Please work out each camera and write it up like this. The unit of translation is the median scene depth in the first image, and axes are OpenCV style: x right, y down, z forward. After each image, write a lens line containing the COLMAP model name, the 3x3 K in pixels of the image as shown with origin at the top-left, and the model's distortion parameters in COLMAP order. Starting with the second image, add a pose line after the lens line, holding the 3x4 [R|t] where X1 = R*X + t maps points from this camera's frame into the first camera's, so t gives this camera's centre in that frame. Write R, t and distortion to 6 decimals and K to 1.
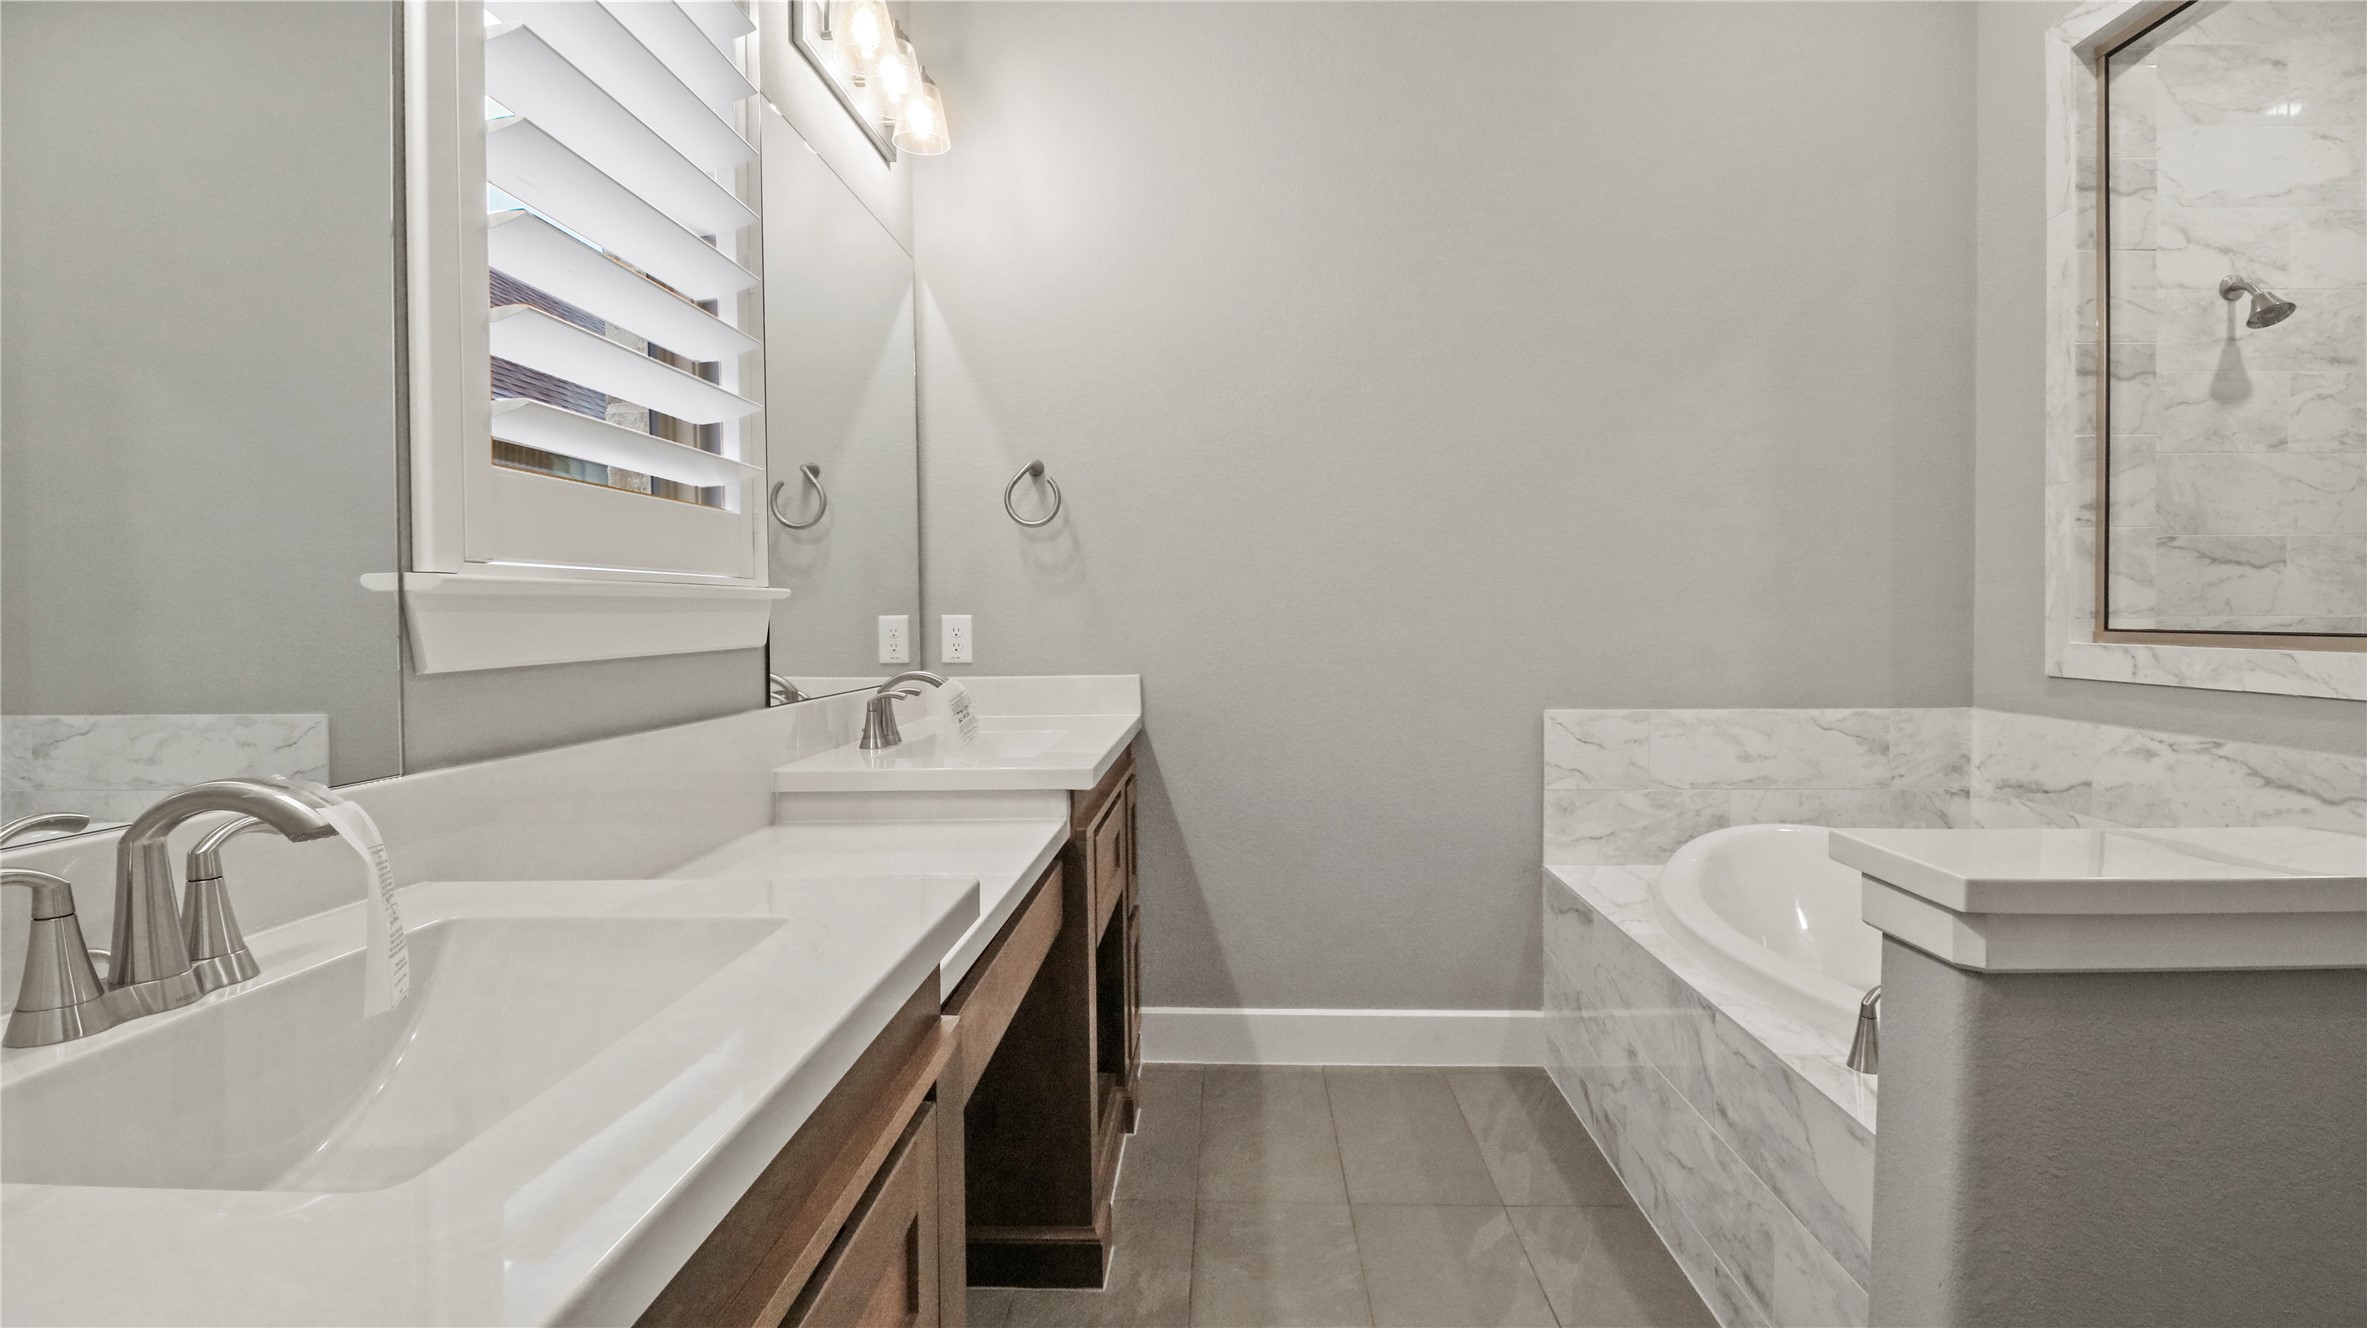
lens RADIAL K [[1093.8, 0, 1185.9], [0, 1093.8, 659.3], [0, 0, 1]] dist [-0.011035, -0.004810]
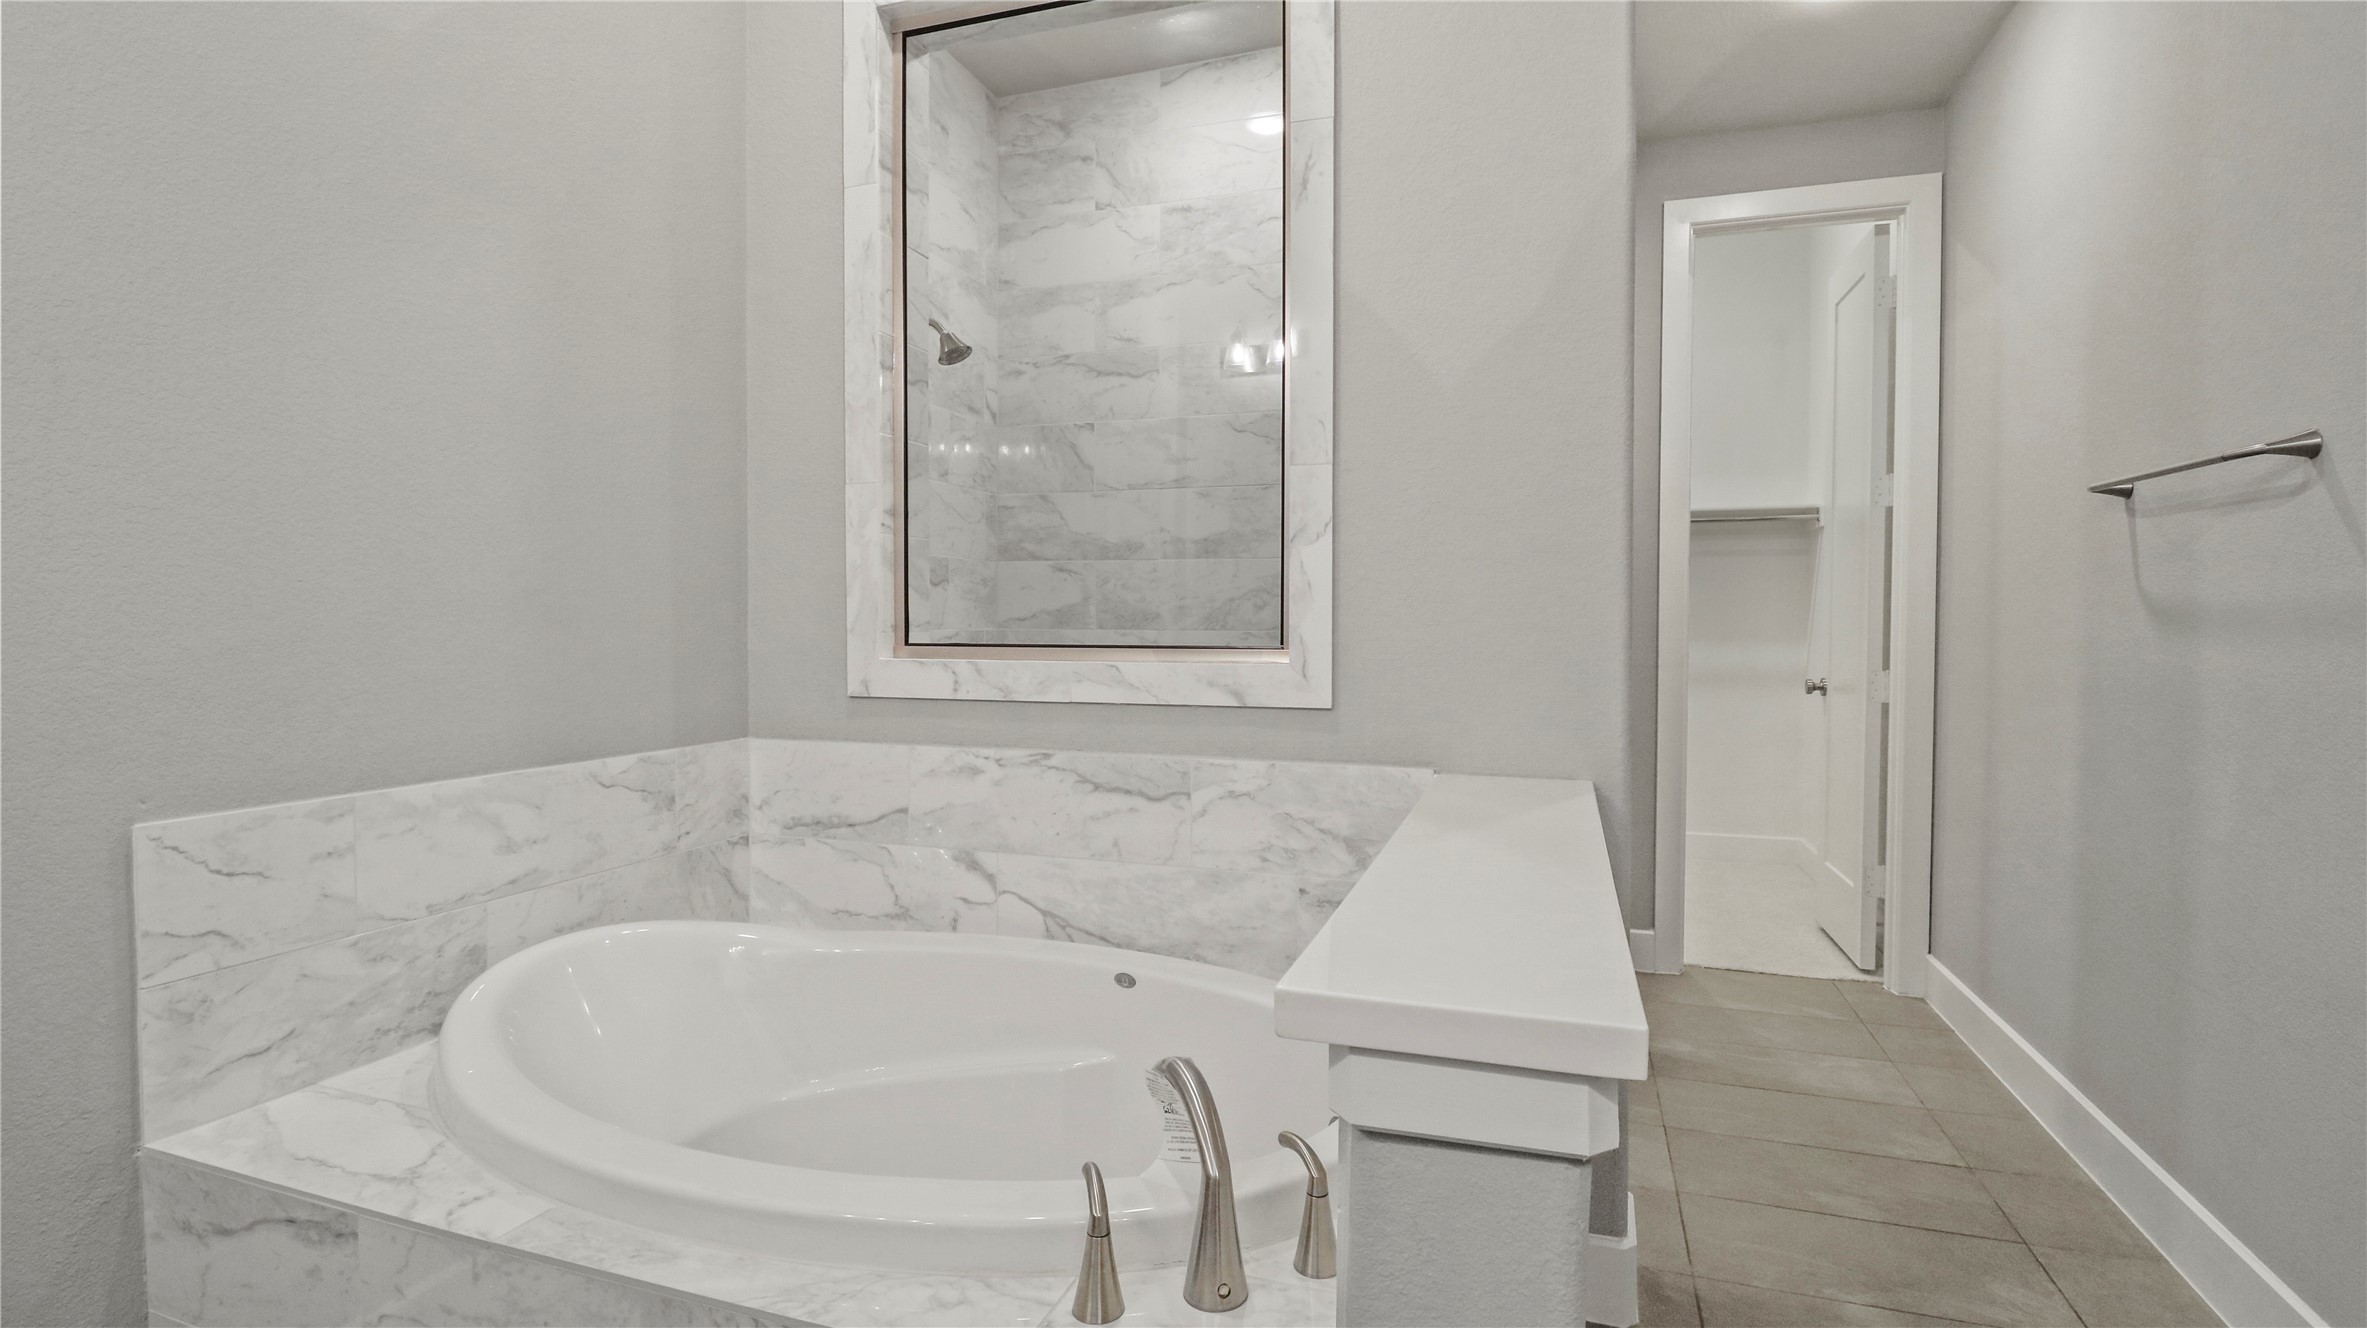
lens RADIAL K [[1093.8, 0, 1189.4], [0, 1093.8, 642.9], [0, 0, 1]] dist [-0.011035, -0.004810]
pose [[0.278099, -0.010737, 0.960492, 0.004258], [0.038010, 0.999277, 0.000165, -0.018022], [-0.959800, 0.036463, 0.278306, 0.468942]]
